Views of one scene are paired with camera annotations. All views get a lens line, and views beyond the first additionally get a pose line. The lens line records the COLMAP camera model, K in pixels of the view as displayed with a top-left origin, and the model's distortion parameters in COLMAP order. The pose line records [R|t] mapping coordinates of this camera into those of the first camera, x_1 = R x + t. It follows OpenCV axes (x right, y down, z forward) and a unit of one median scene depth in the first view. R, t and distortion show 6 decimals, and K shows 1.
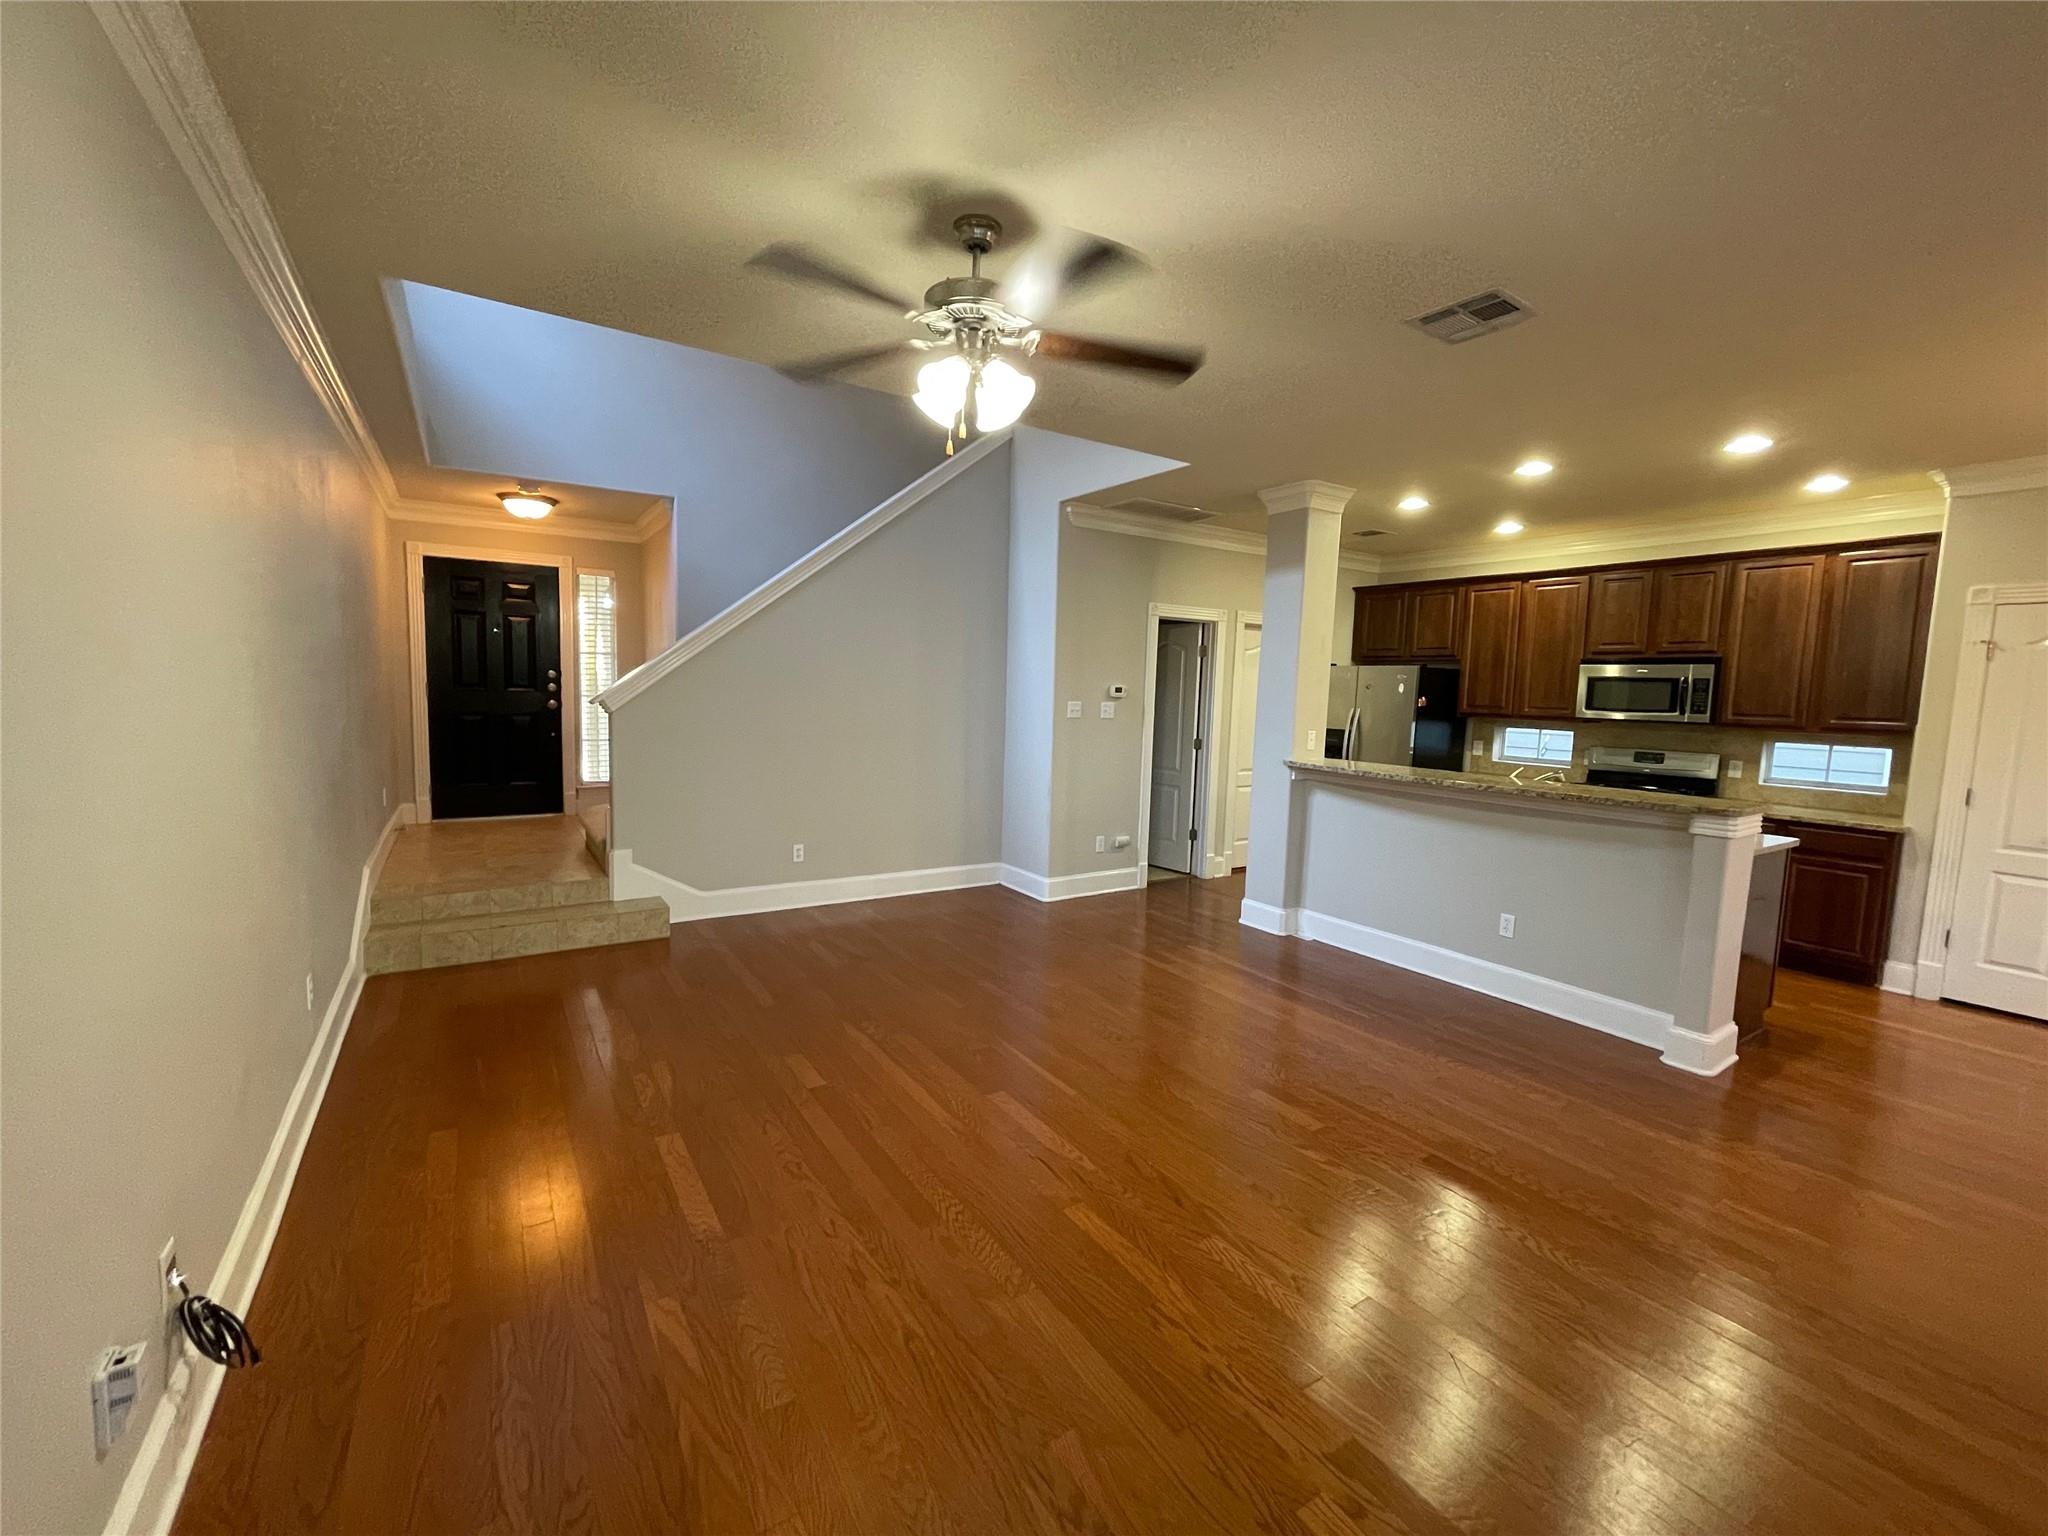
lens RADIAL K [[829.4, 0, 1009.7], [0, 829.4, 764.4], [0, 0, 1]] dist [-0.006922, 0.000478]
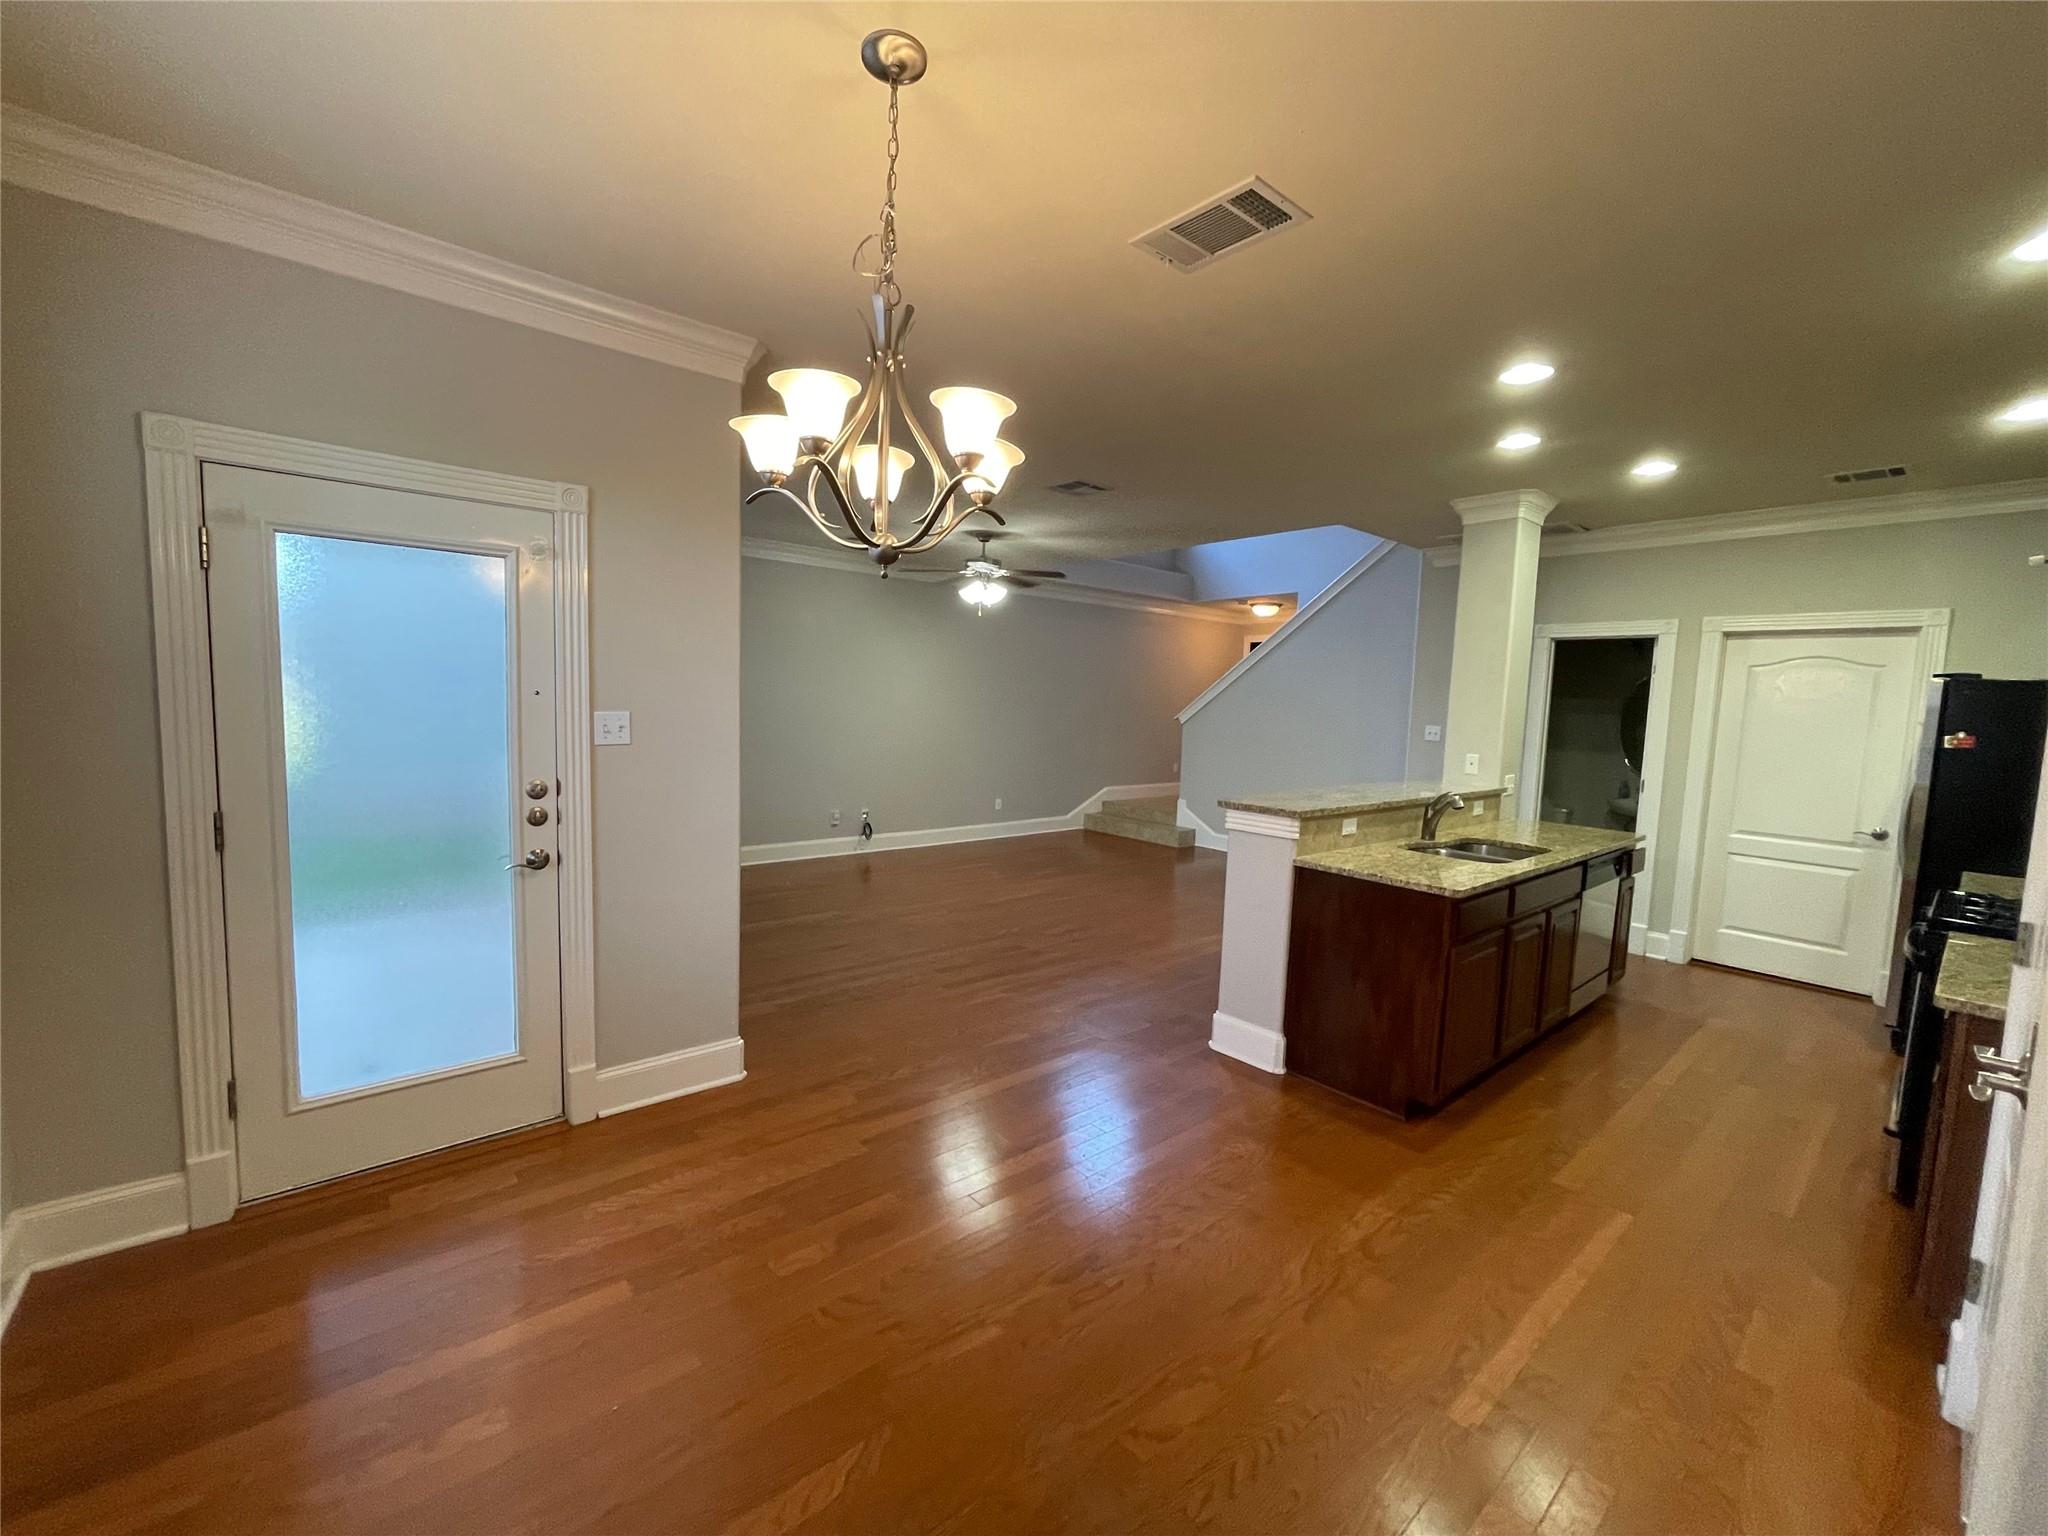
lens RADIAL K [[824.5, 0, 1024.0], [0, 824.5, 768.0], [0, 0, 1]] dist [-0.005852, 0.000031]
pose [[0.135534, 0.060986, -0.988894, 1.039320], [-0.126167, 0.991040, 0.043827, -0.000969], [0.982707, 0.118826, 0.142014, 0.314599]]
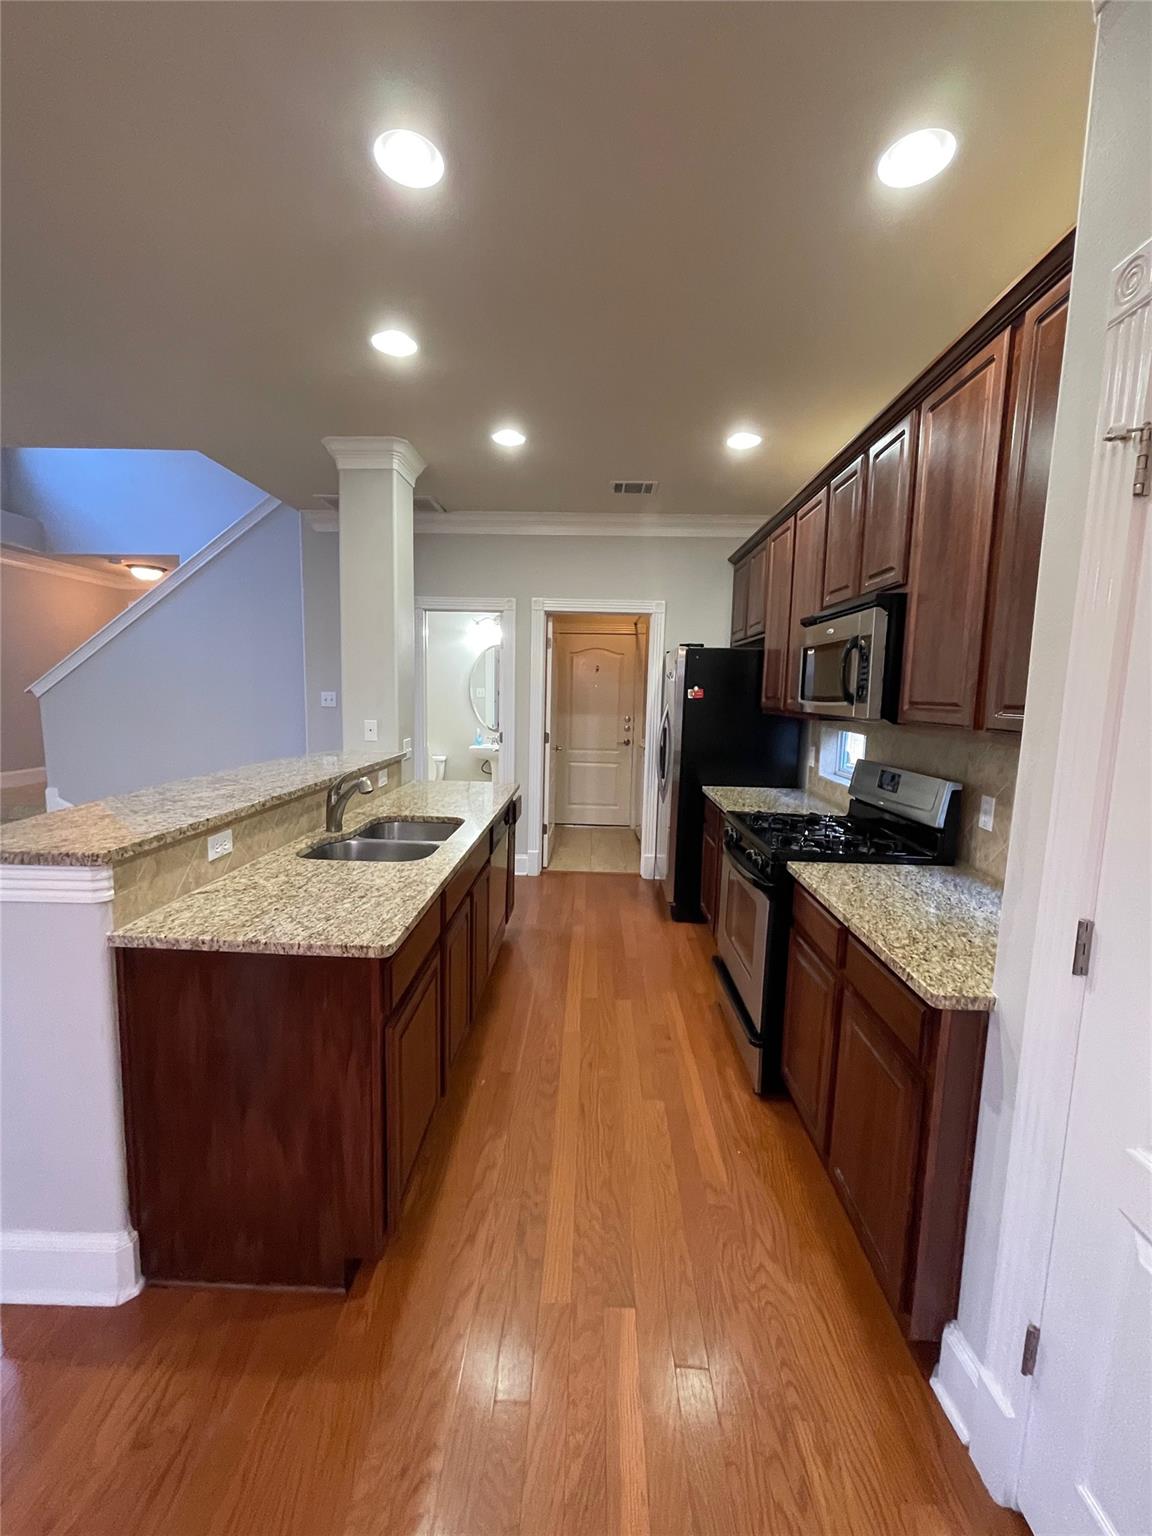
lens RADIAL K [[623.4, 0, 580.7], [0, 623.4, 762.7], [0, 0, 1]] dist [-0.009574, 0.000541]
pose [[0.828880, 0.057704, -0.556443, 0.791428], [-0.053696, 0.998280, 0.023538, -0.018853], [0.556844, 0.010368, 0.830552, 0.484580]]
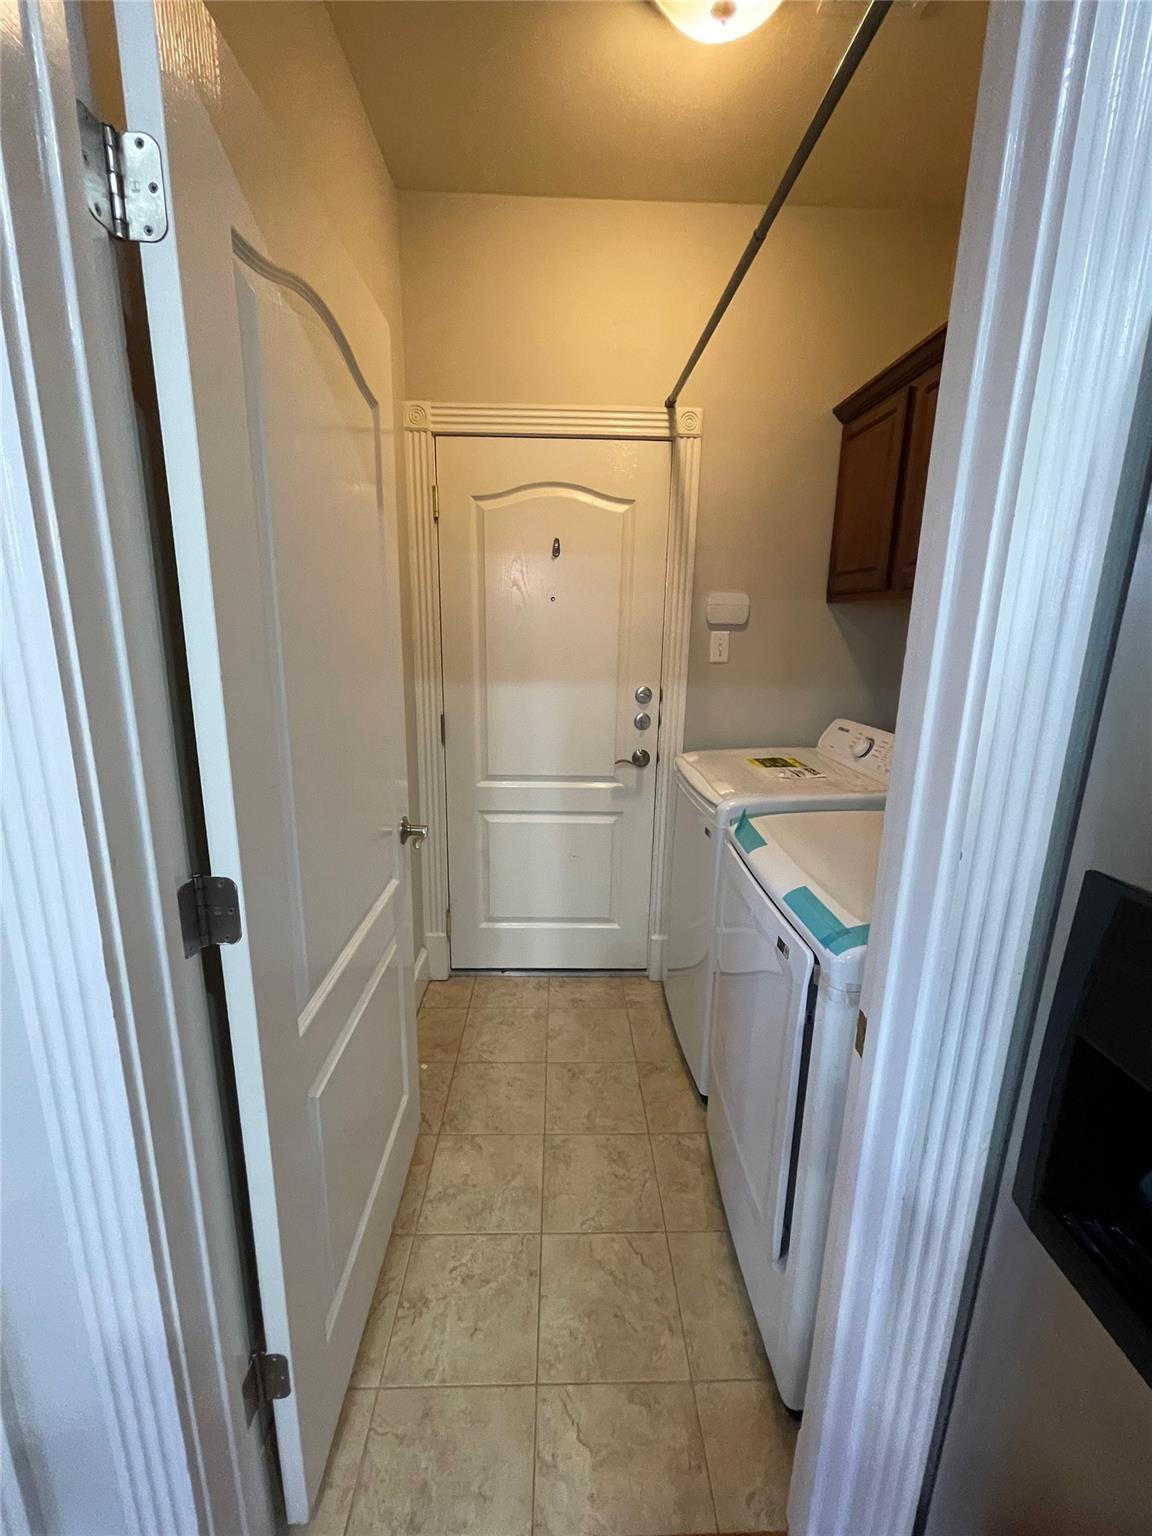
lens RADIAL K [[623.4, 0, 580.7], [0, 623.4, 762.7], [0, 0, 1]] dist [-0.009574, 0.000541]
pose [[0.855263, 0.098793, -0.508690, 0.423081], [-0.041609, 0.991581, 0.122618, -0.077279], [0.516521, -0.083705, 0.852173, 1.070495]]
